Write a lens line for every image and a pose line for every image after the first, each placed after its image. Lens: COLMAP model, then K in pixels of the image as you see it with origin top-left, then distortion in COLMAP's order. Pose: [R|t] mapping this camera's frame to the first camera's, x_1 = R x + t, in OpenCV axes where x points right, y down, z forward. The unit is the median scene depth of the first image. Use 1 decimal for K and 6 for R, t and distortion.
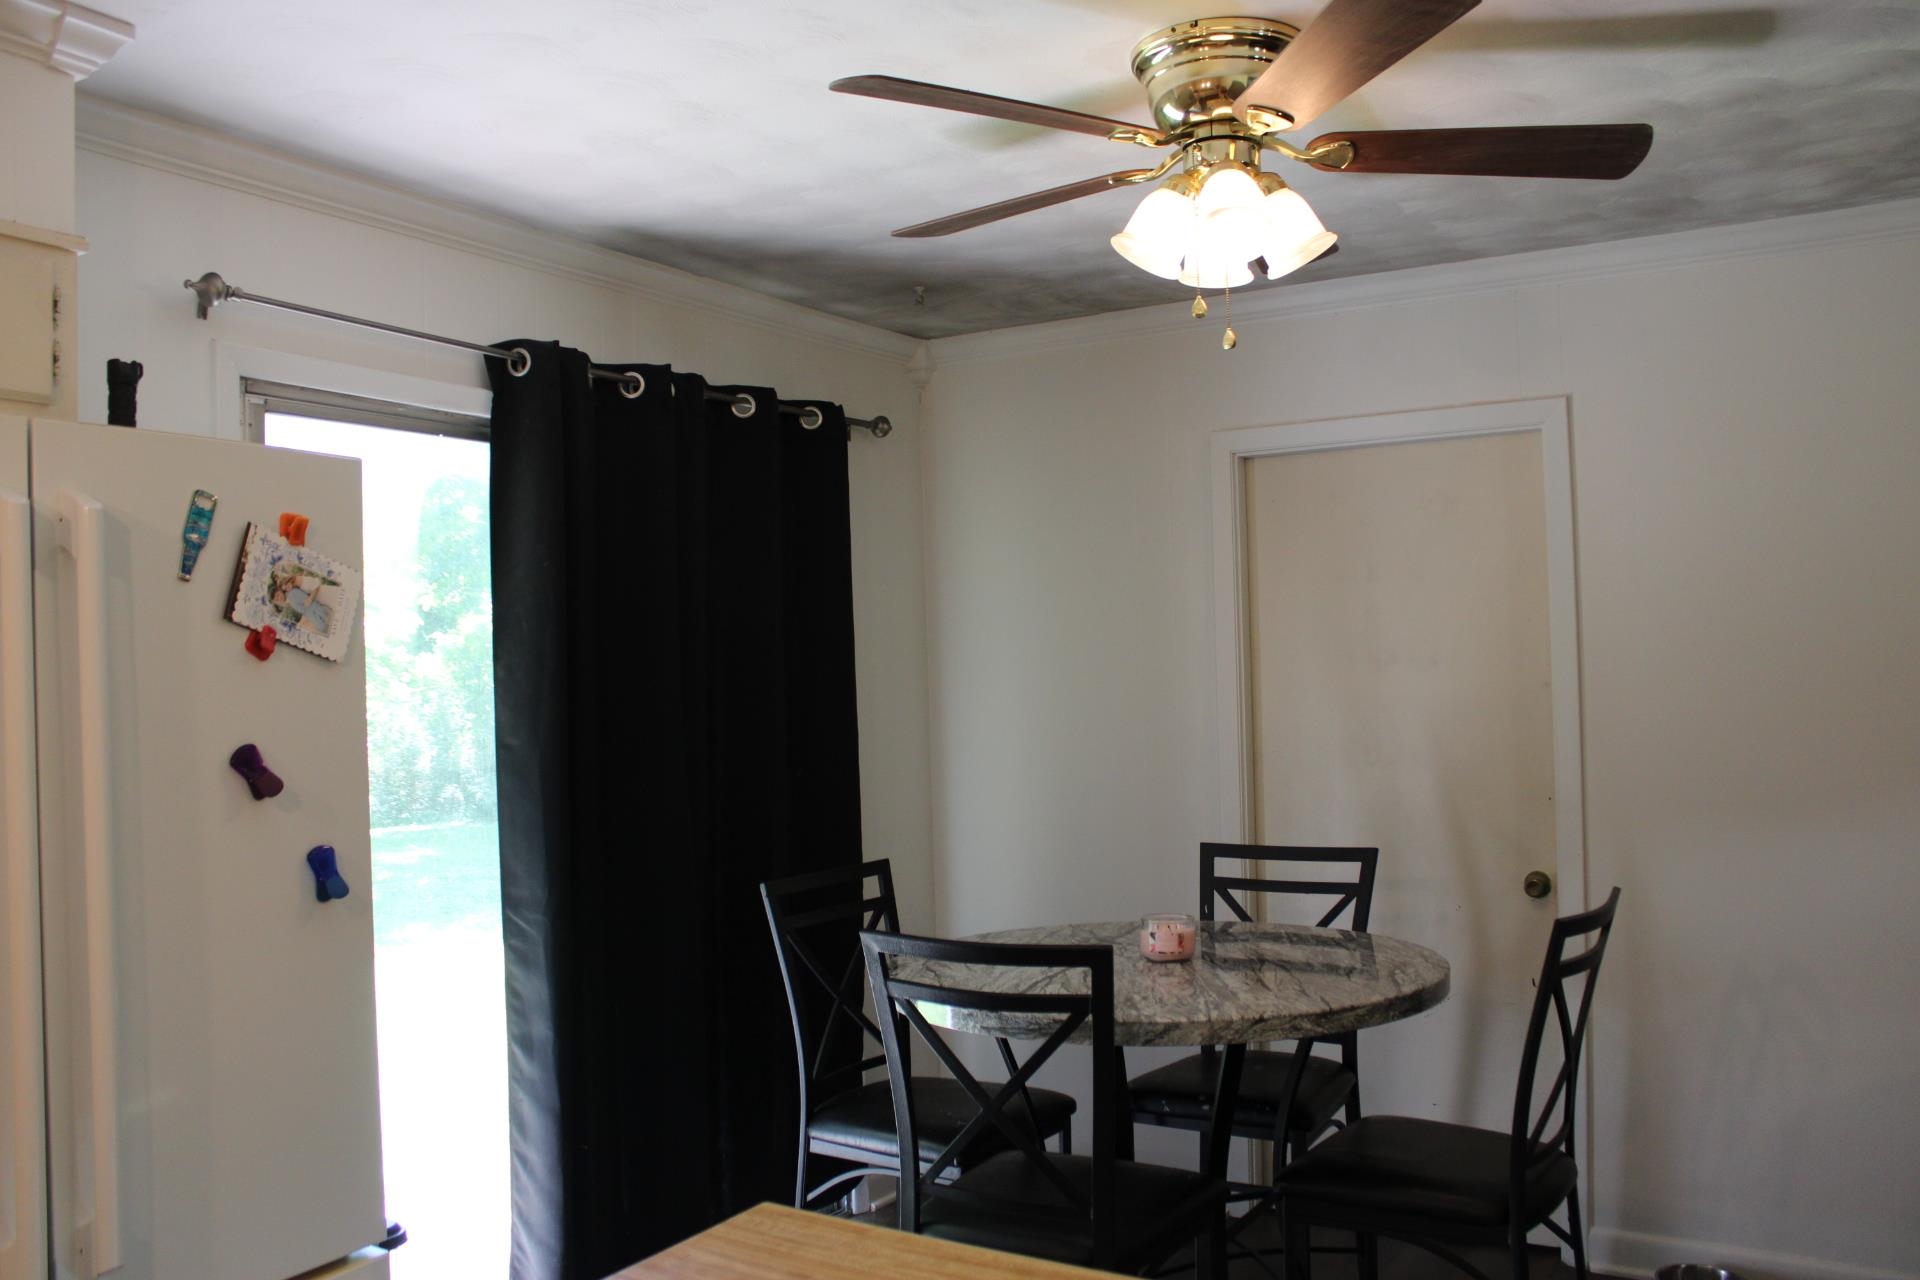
lens RADIAL K [[1598.2, 0, 953.0], [0, 1598.2, 659.6], [0, 0, 1]] dist [-0.169184, 0.155916]
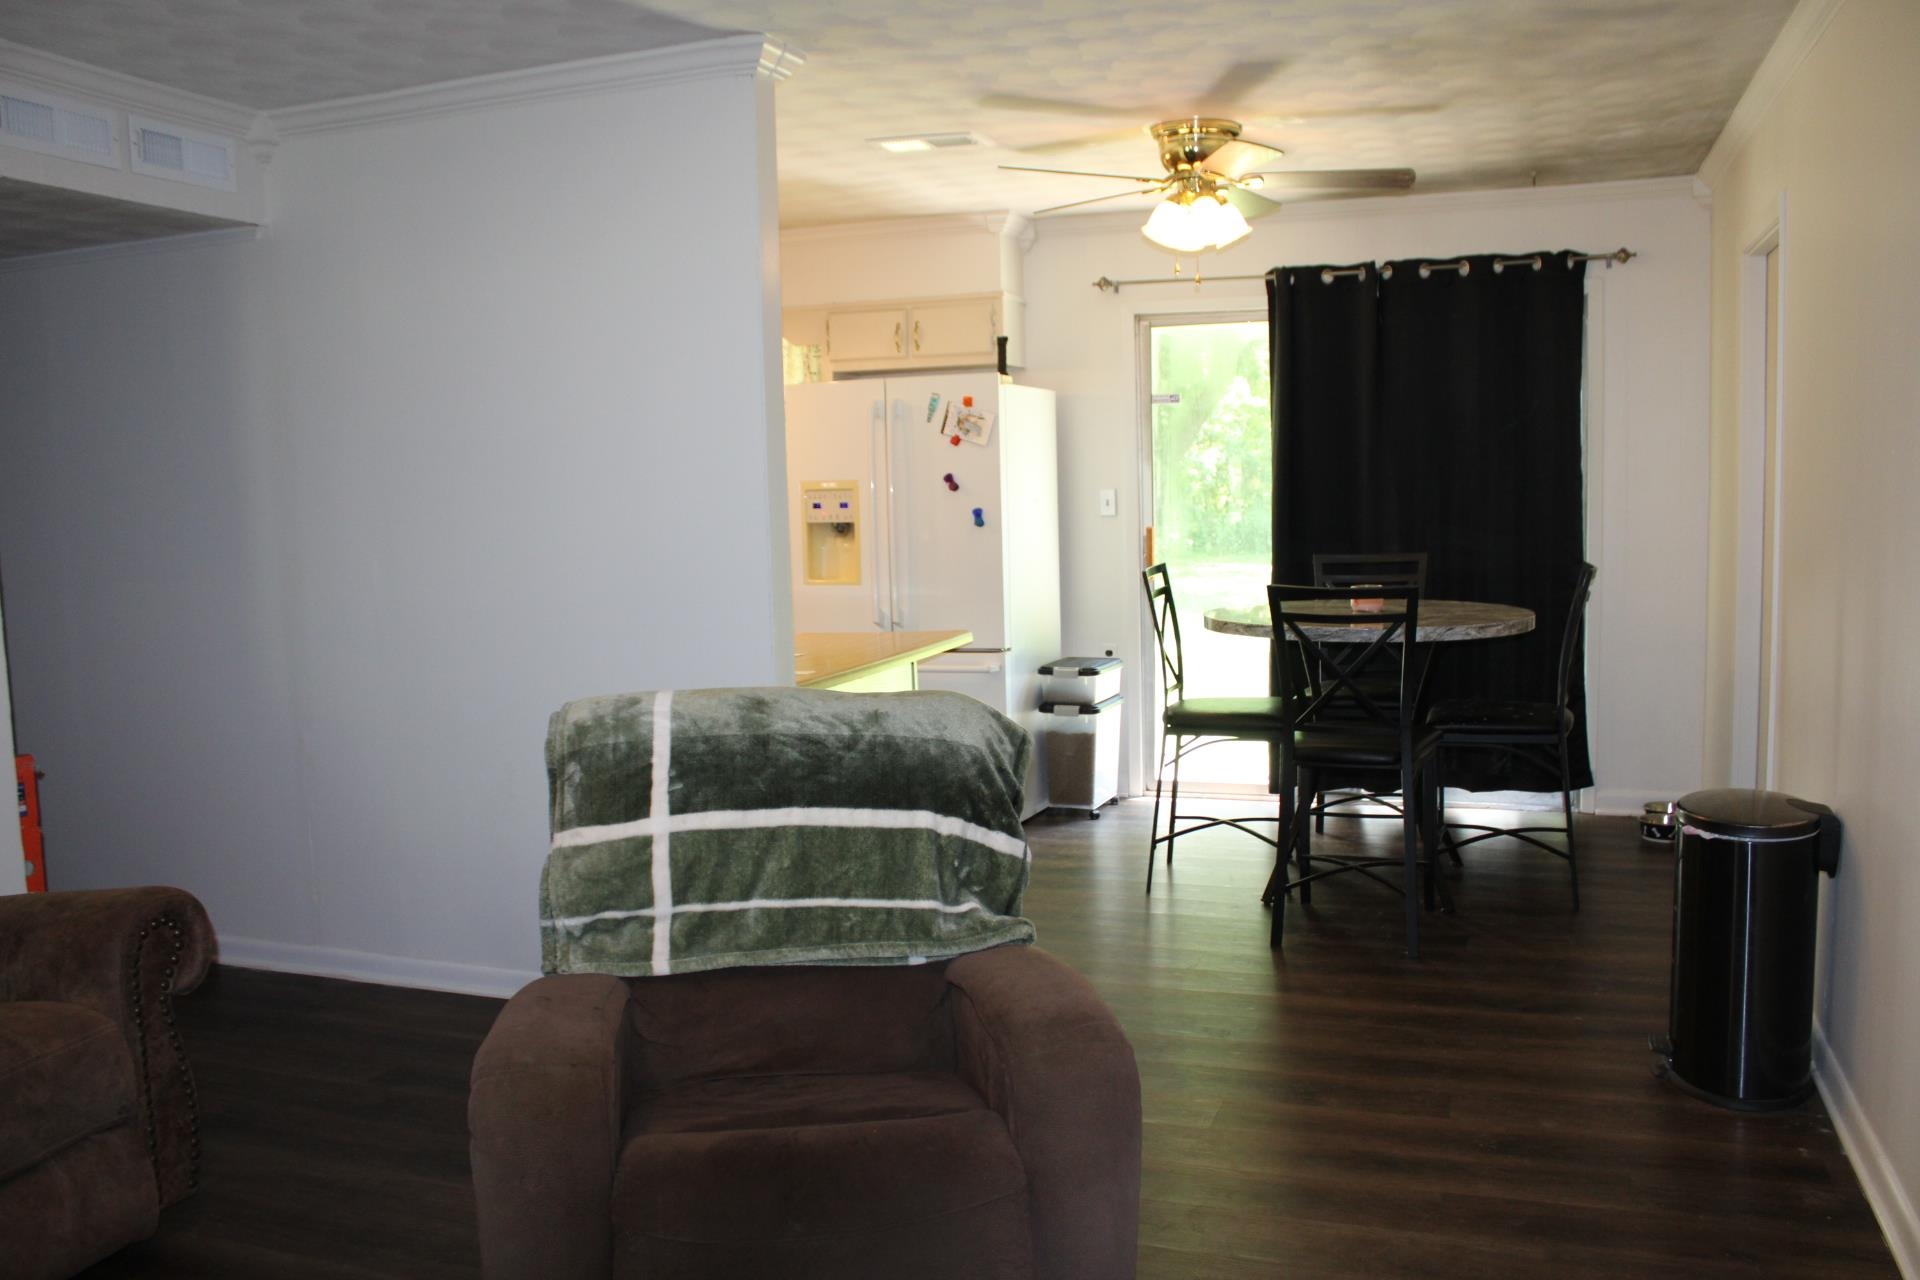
lens RADIAL K [[1598.2, 0, 953.0], [0, 1598.2, 659.6], [0, 0, 1]] dist [-0.169184, 0.155916]
pose [[0.216118, 0.132279, -0.967365, 2.624597], [0.037069, 0.988954, 0.143513, -0.033713], [0.975663, -0.066875, 0.208827, 0.303125]]
